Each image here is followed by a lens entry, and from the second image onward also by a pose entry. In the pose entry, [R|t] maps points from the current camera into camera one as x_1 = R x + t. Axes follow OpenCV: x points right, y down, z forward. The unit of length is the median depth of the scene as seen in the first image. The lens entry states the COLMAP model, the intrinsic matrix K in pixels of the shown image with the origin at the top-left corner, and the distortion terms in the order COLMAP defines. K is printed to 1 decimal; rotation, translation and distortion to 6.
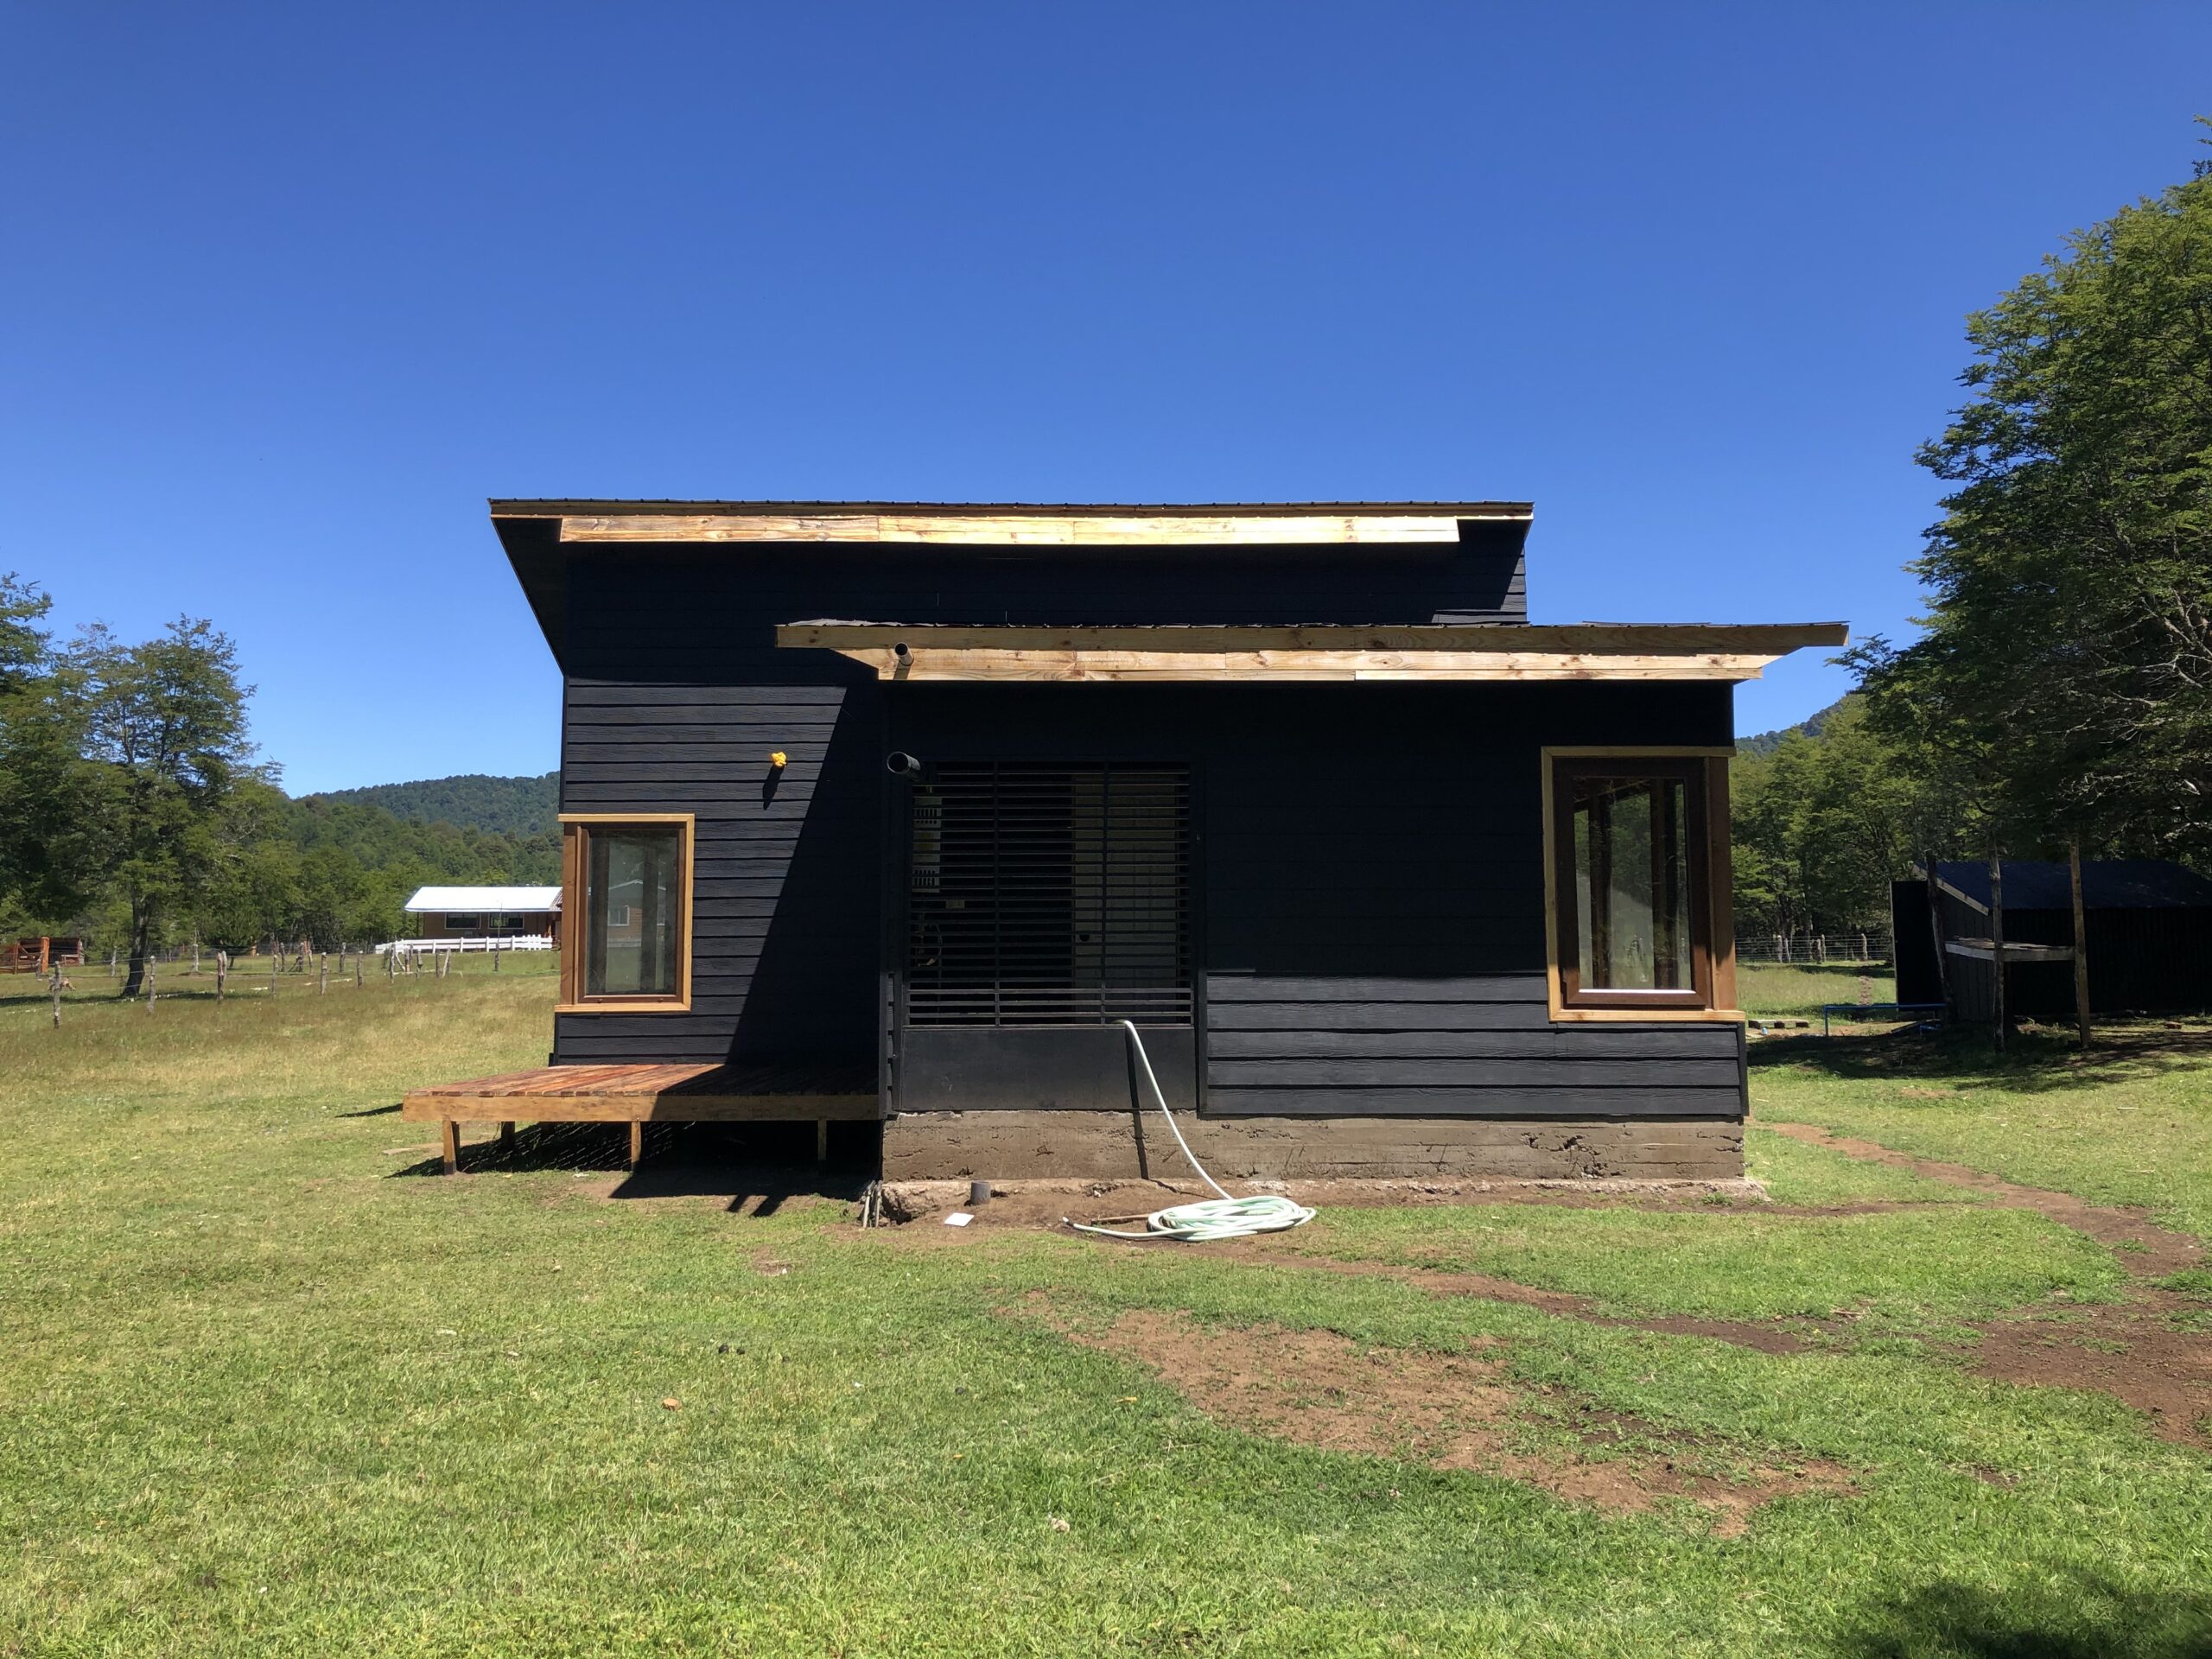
lens RADIAL K [[1839.3, 0, 1094.8], [0, 1839.3, 794.4], [0, 0, 1]] dist [0.005766, 0.001080]
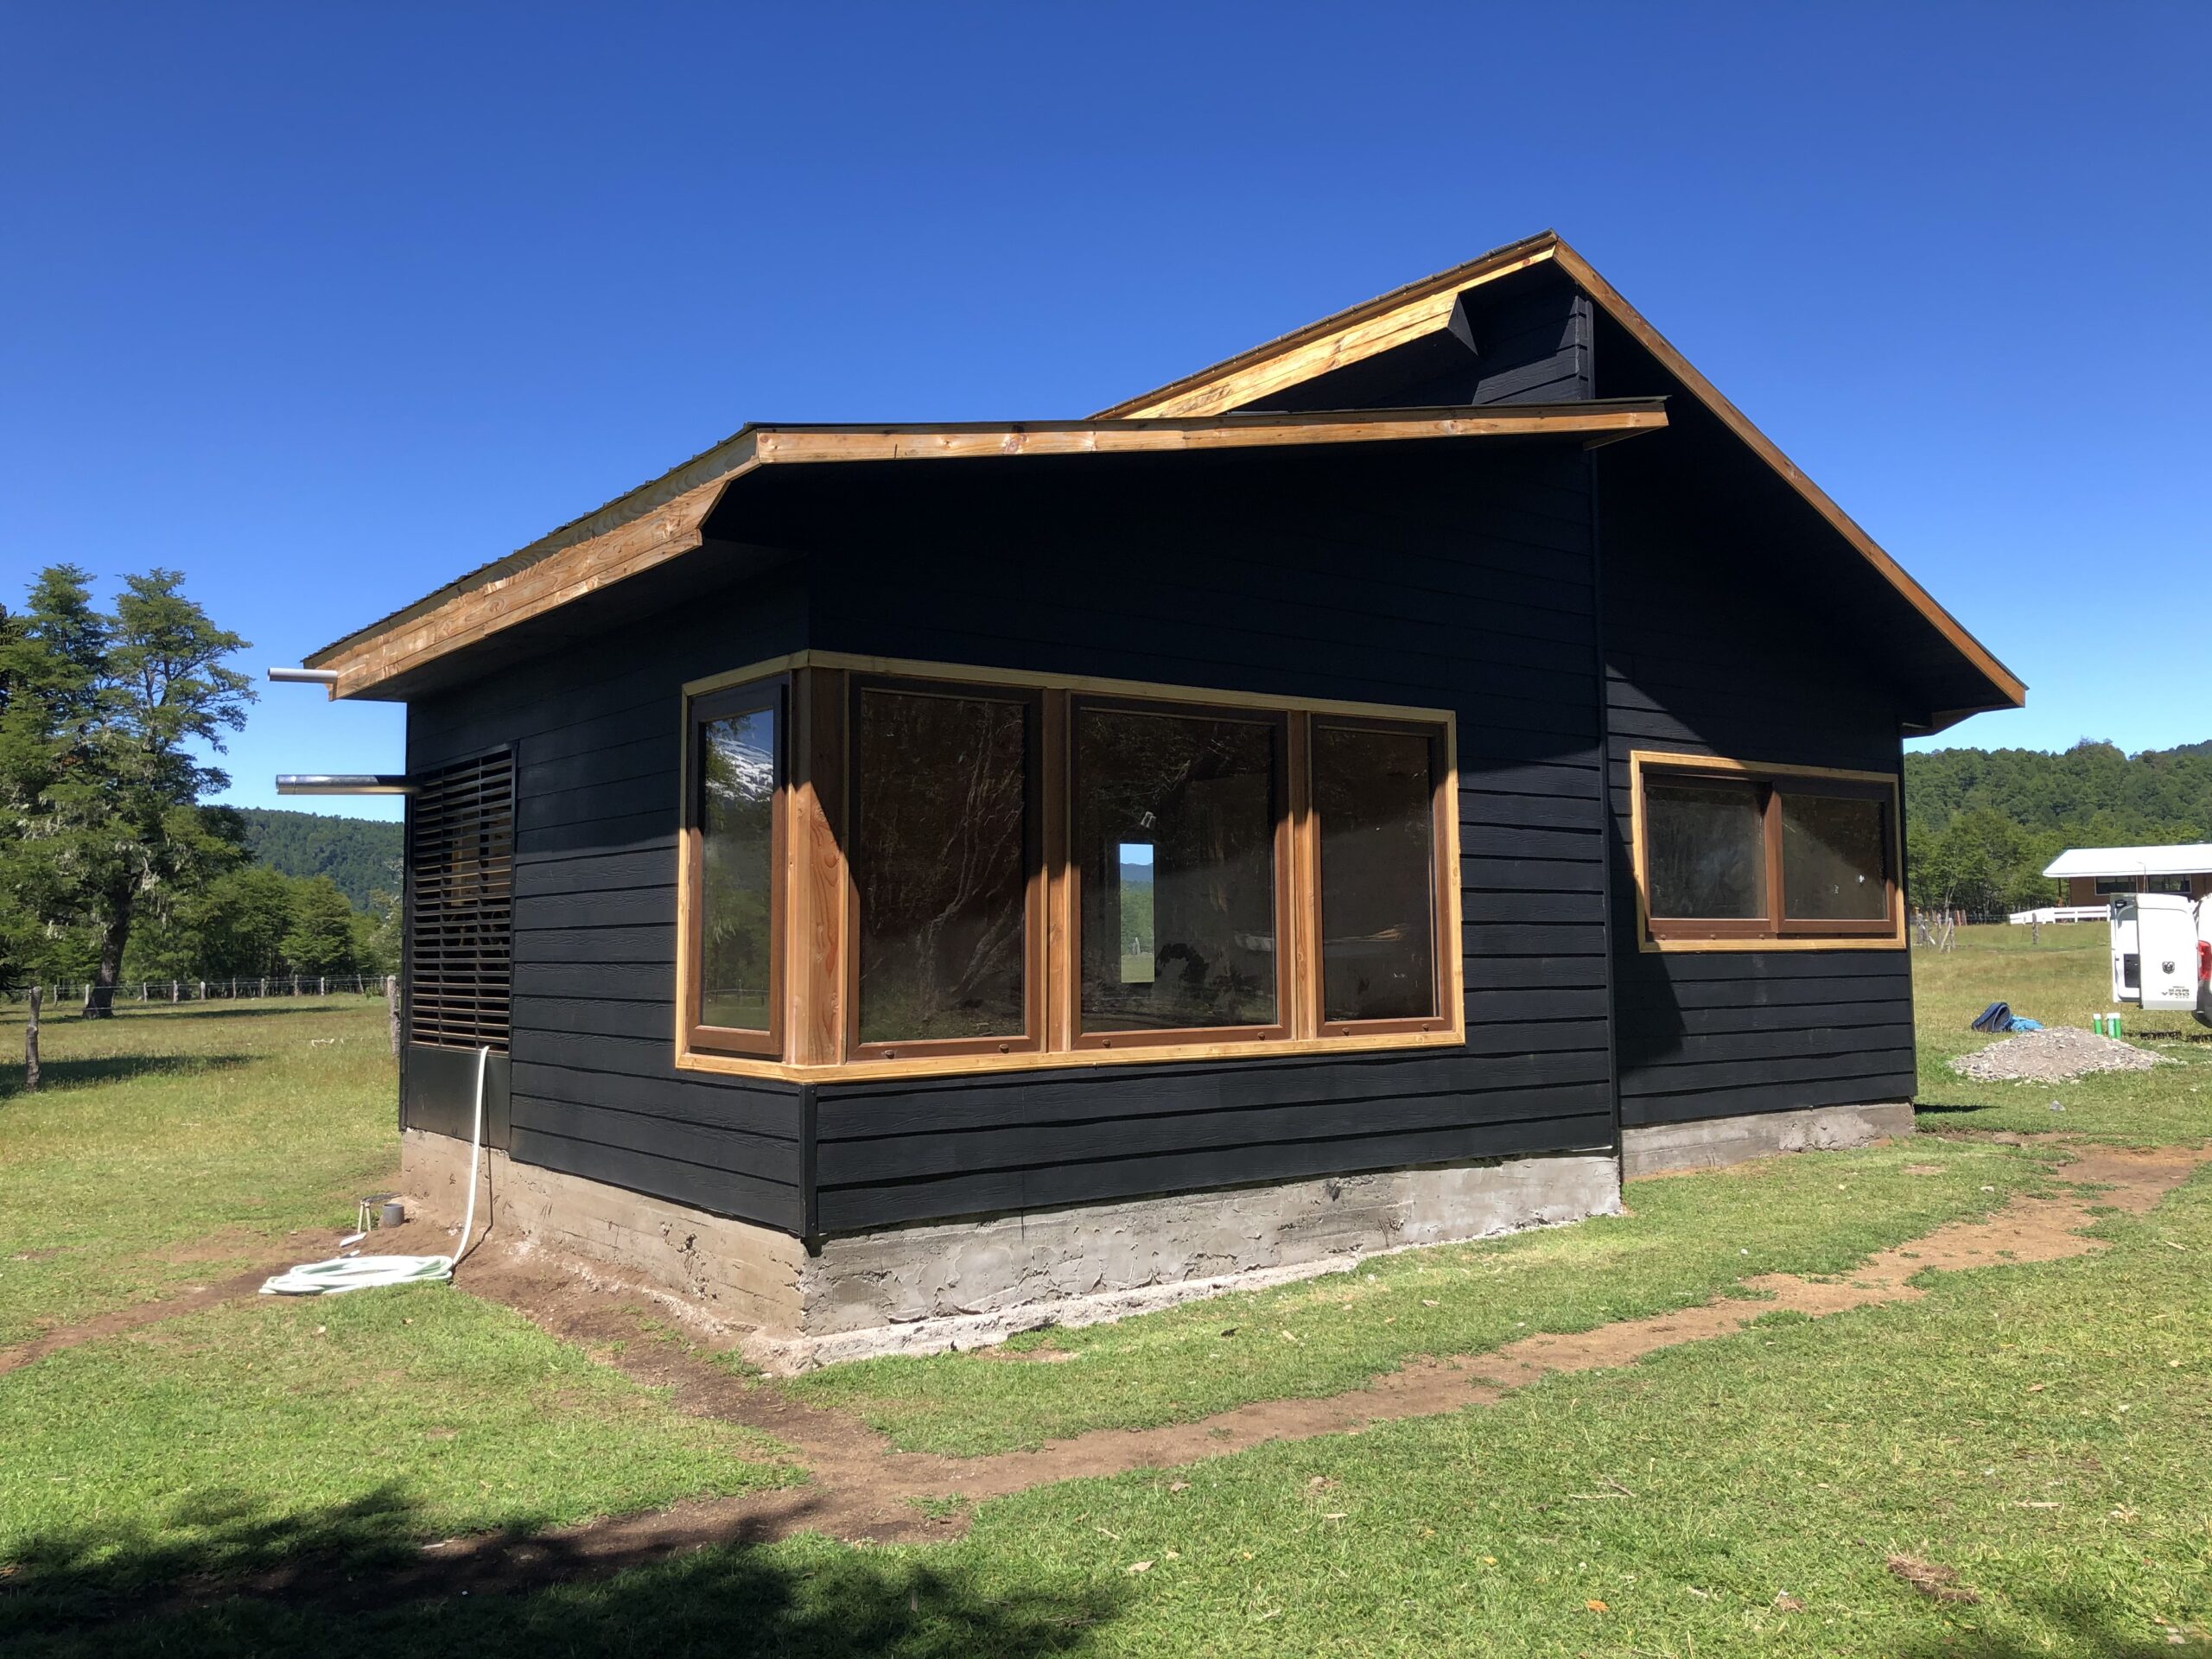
lens RADIAL K [[1839.3, 0, 1094.8], [0, 1839.3, 794.4], [0, 0, 1]] dist [0.005766, 0.001080]
pose [[0.568617, -0.072481, -0.819403, 0.111640], [0.087351, 0.995799, -0.027469, 0.006221], [0.817952, -0.055956, 0.572559, 0.087982]]
